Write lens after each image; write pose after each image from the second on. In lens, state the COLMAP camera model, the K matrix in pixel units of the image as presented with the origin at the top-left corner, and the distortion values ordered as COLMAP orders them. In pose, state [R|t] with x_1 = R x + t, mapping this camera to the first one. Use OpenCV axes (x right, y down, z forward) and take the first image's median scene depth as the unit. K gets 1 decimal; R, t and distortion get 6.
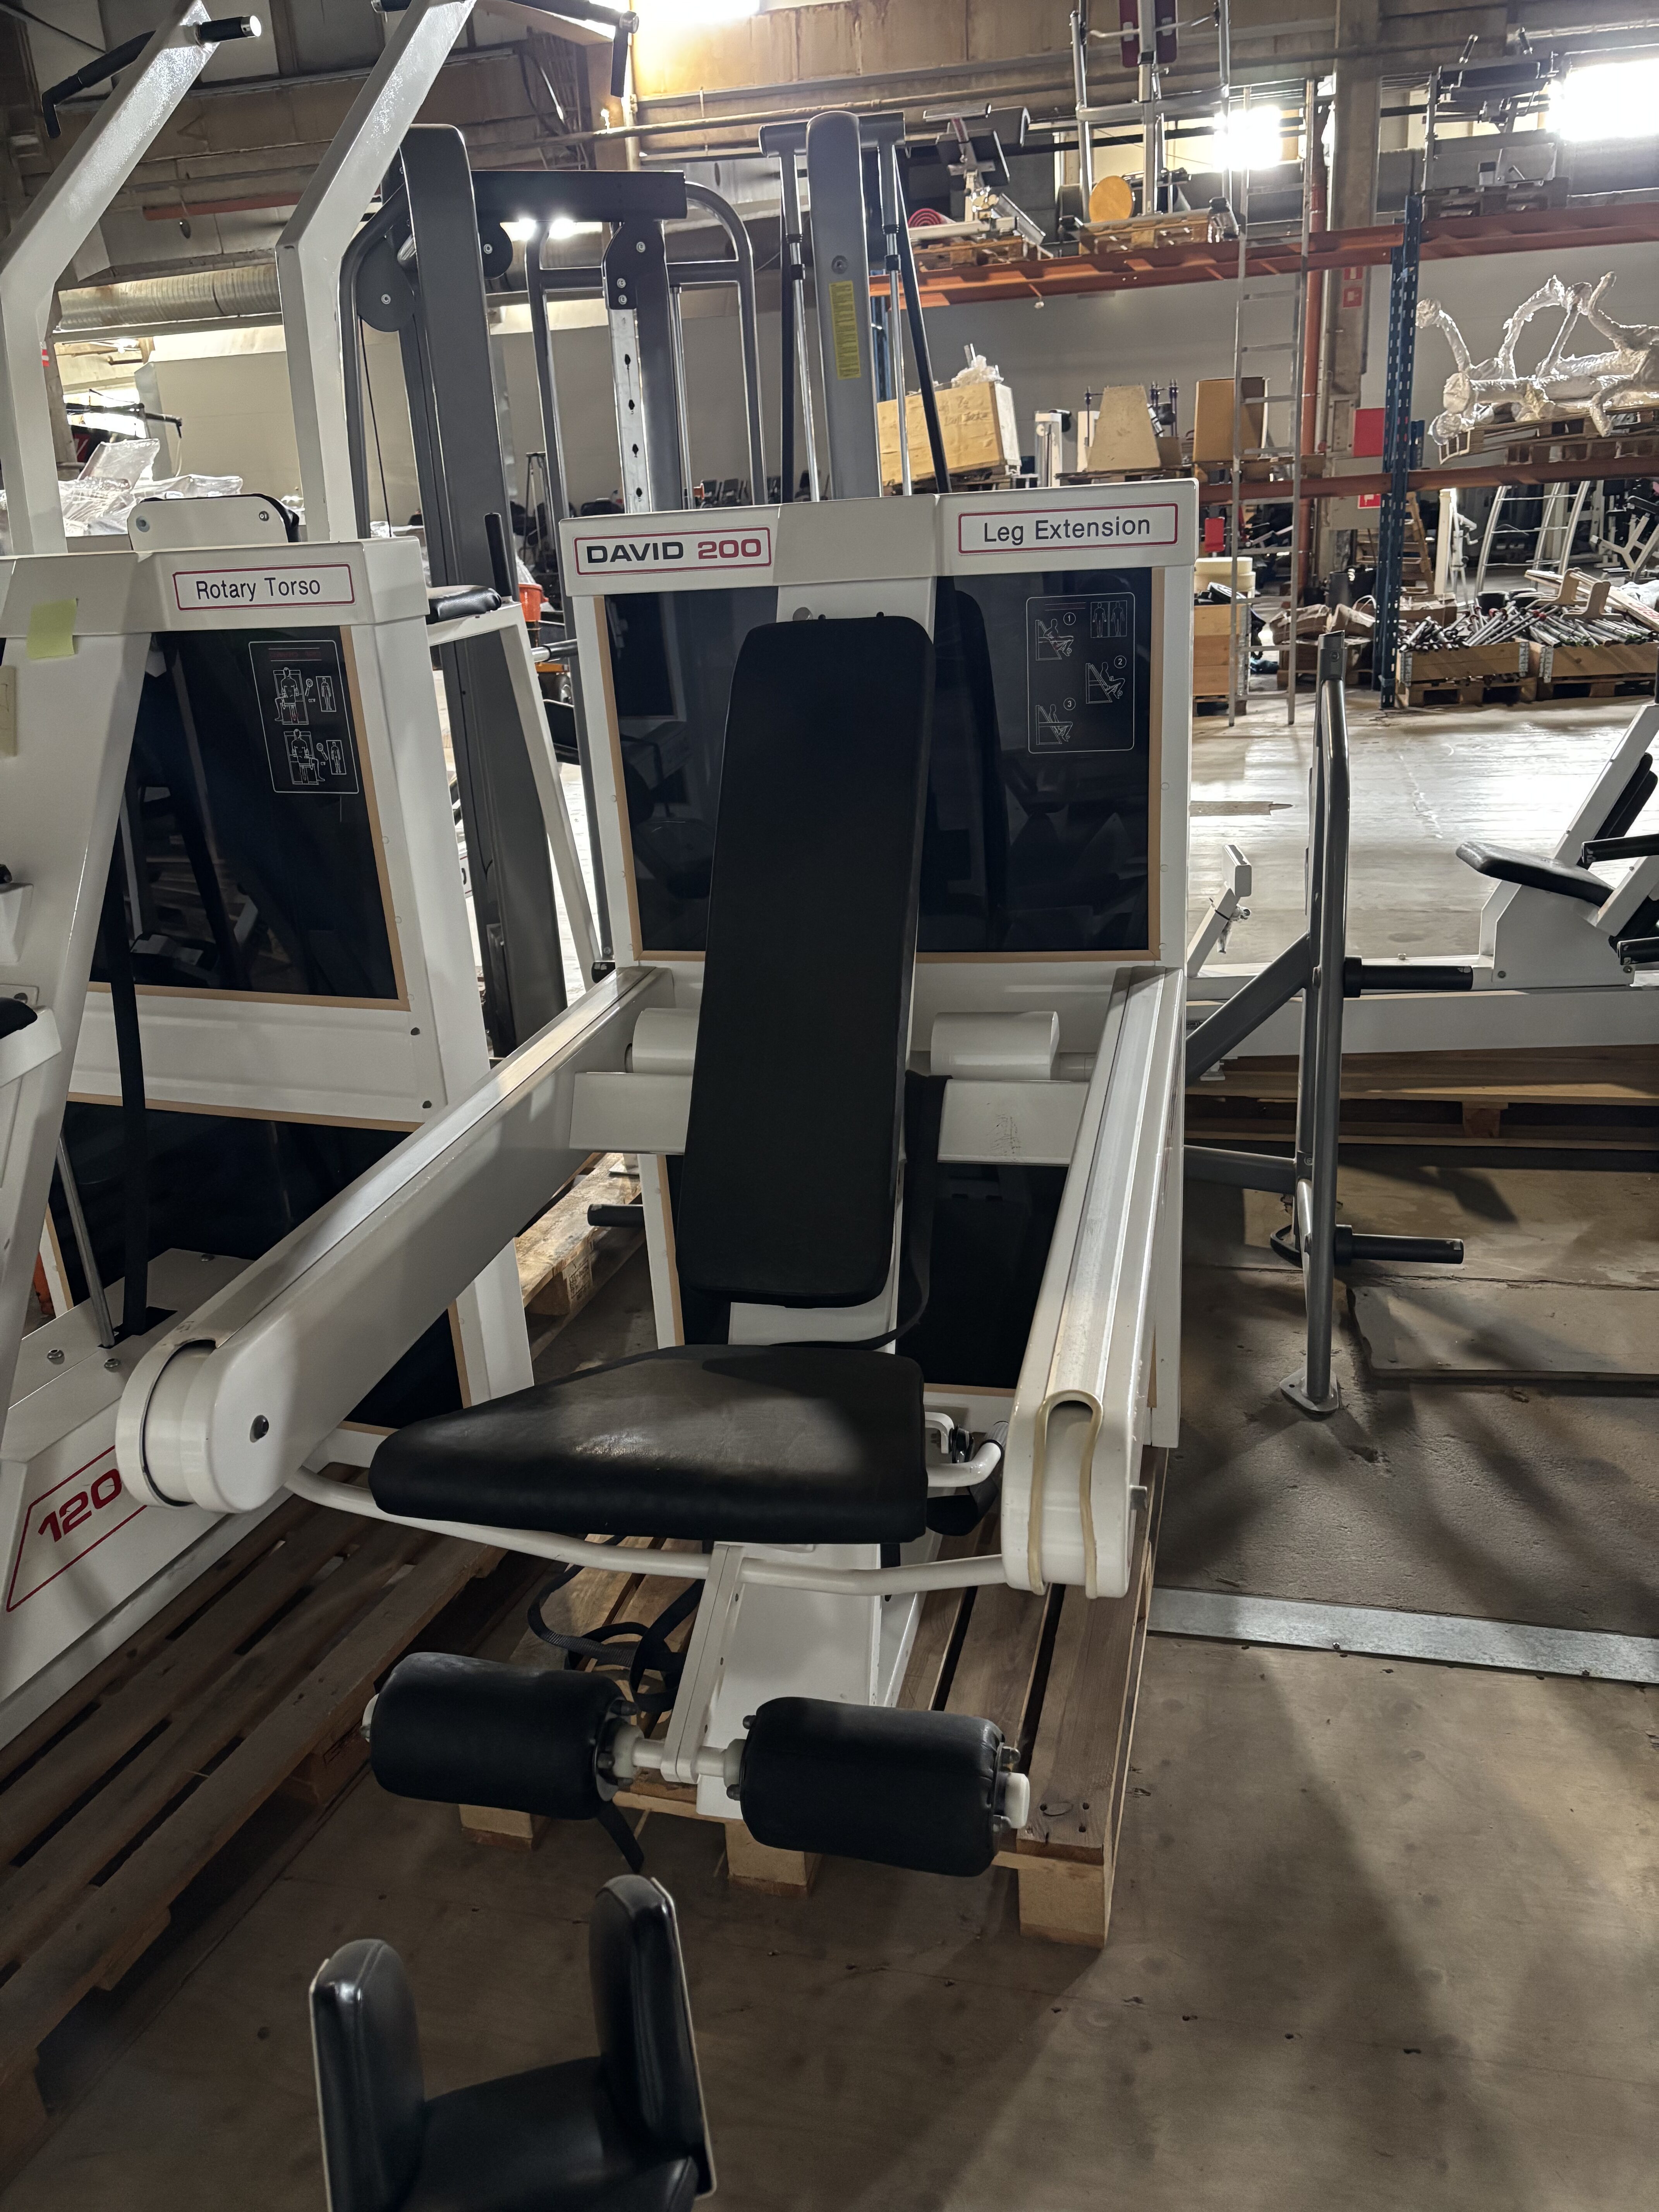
lens RADIAL K [[1653.8, 0, 875.5], [0, 1653.8, 1109.0], [0, 0, 1]] dist [0.013113, 0.002431]
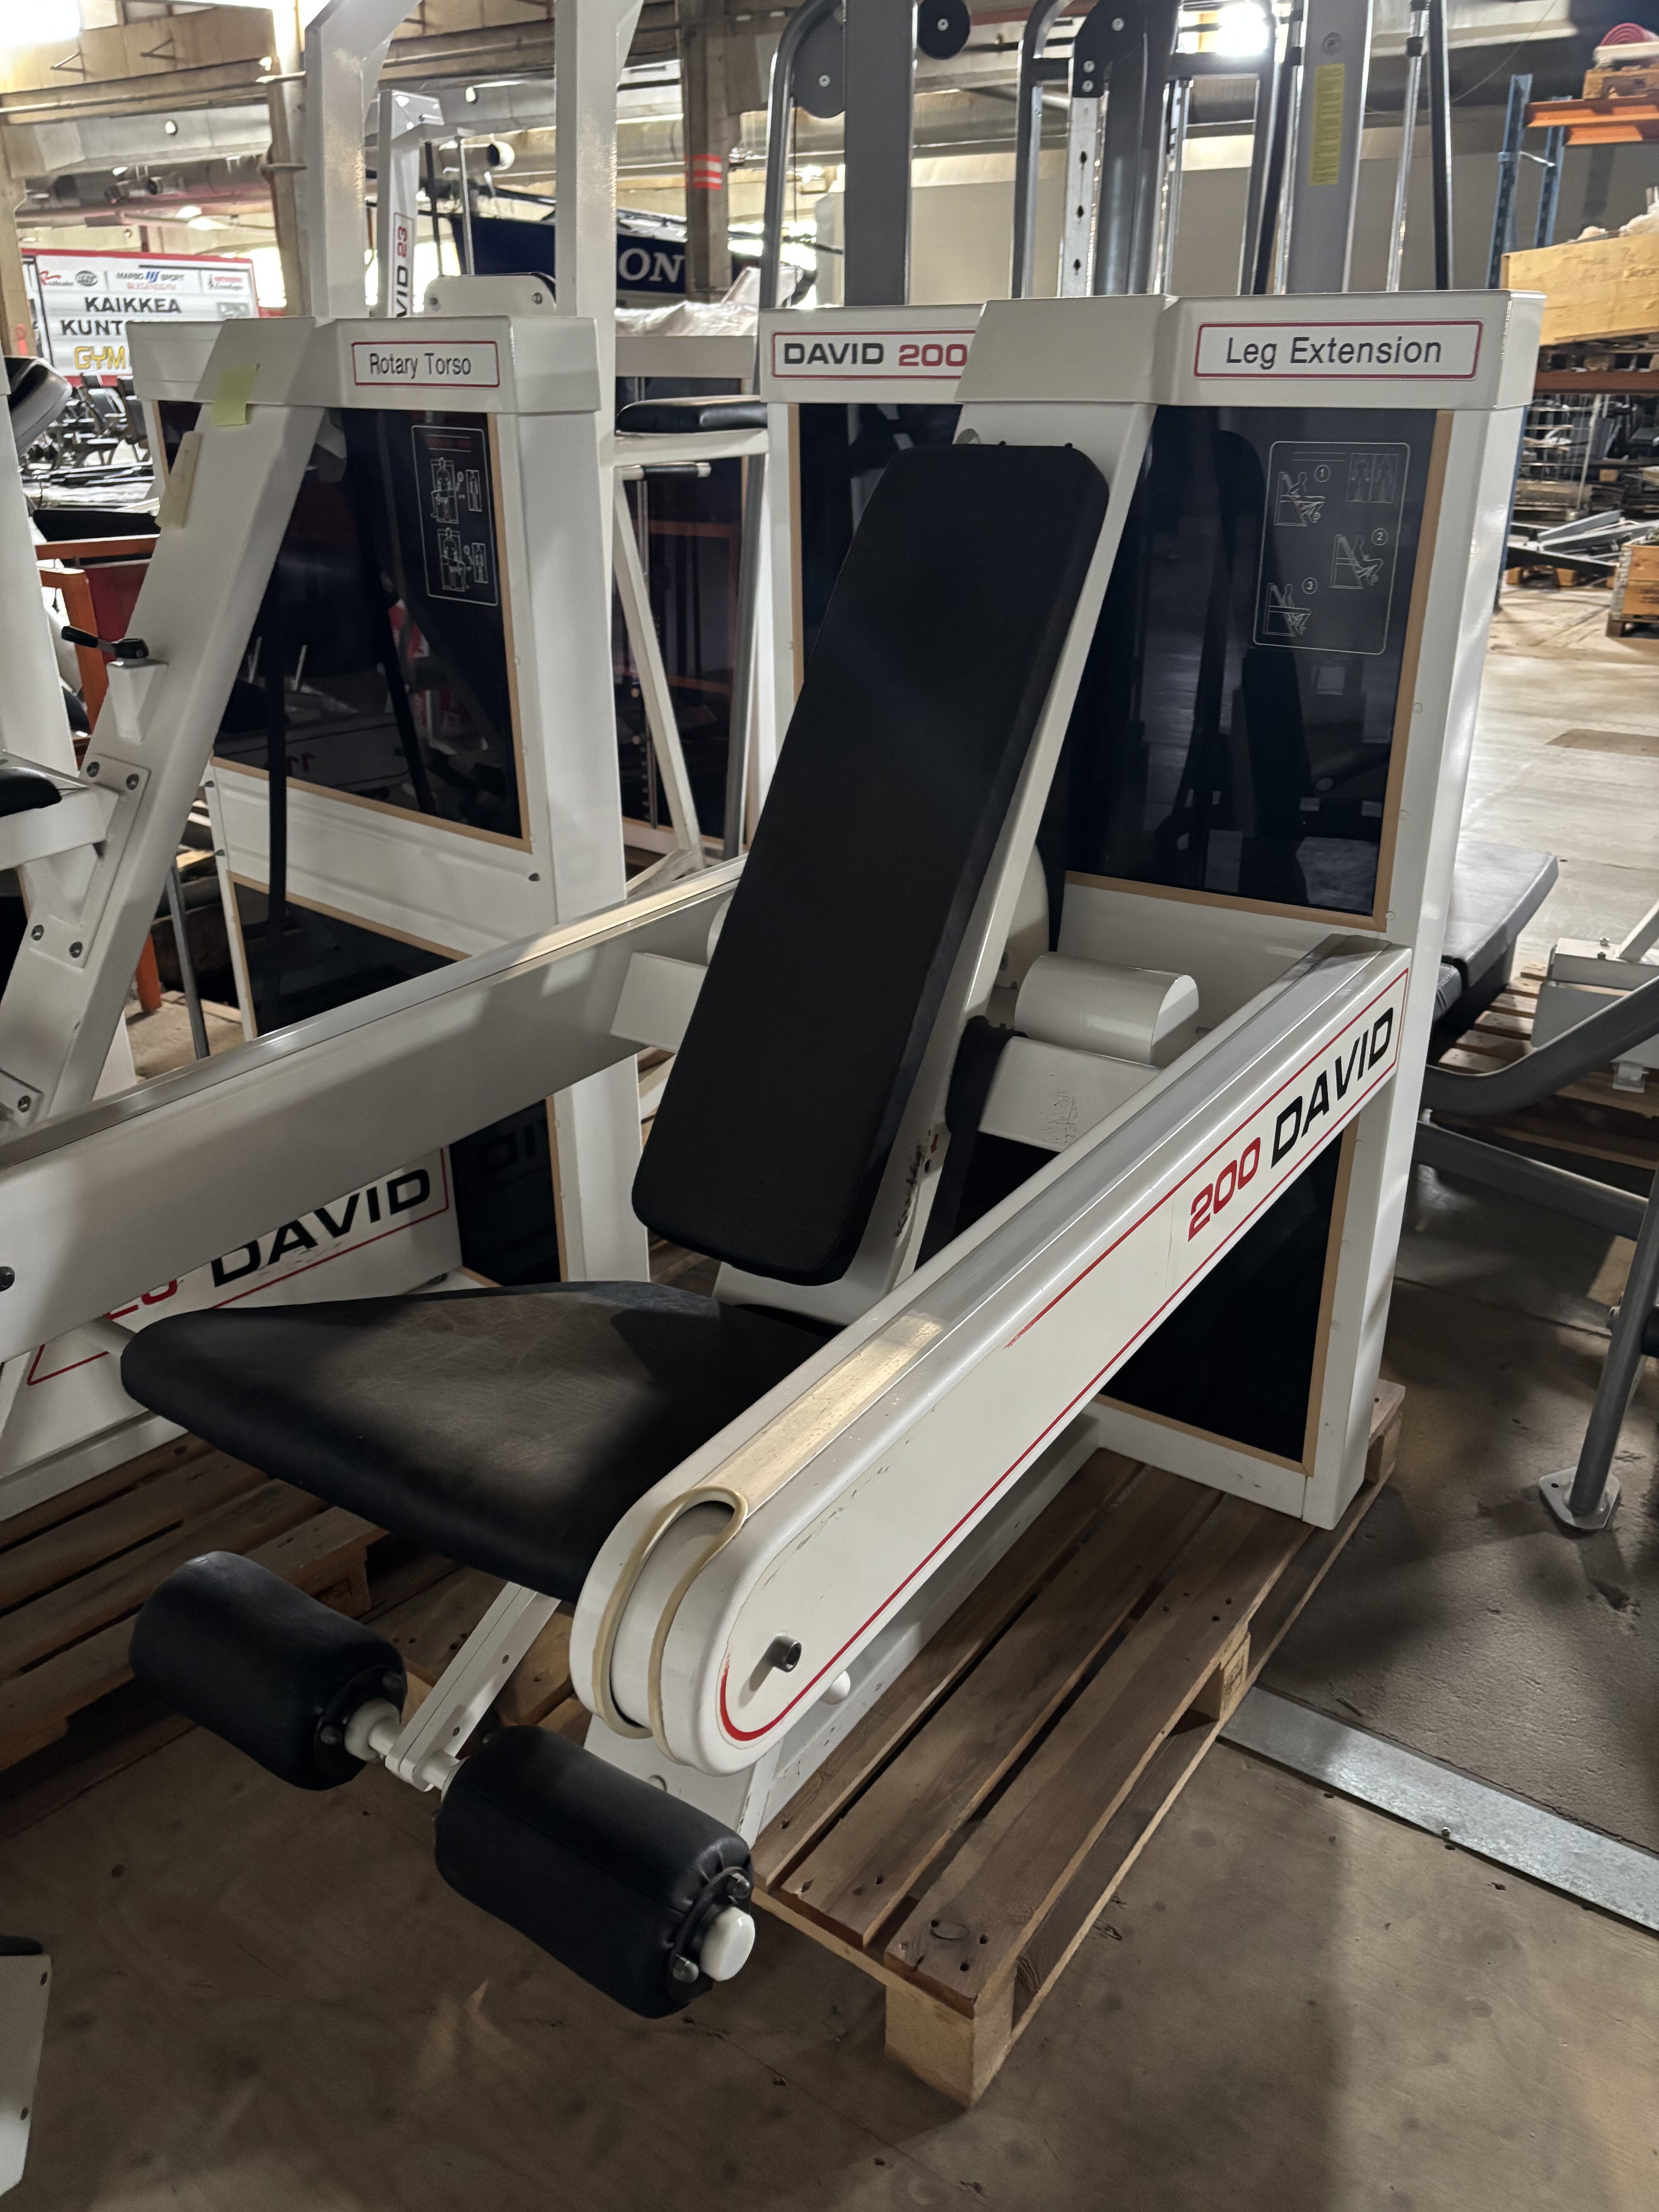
lens RADIAL K [[1651.7, 0, 907.0], [0, 1651.7, 1106.9], [0, 0, 1]] dist [0.065442, -0.077714]
pose [[0.933506, 0.195456, -0.300607, 0.224809], [-0.174558, 0.980039, 0.095153, -0.047086], [0.313204, -0.036352, 0.948990, 0.191414]]
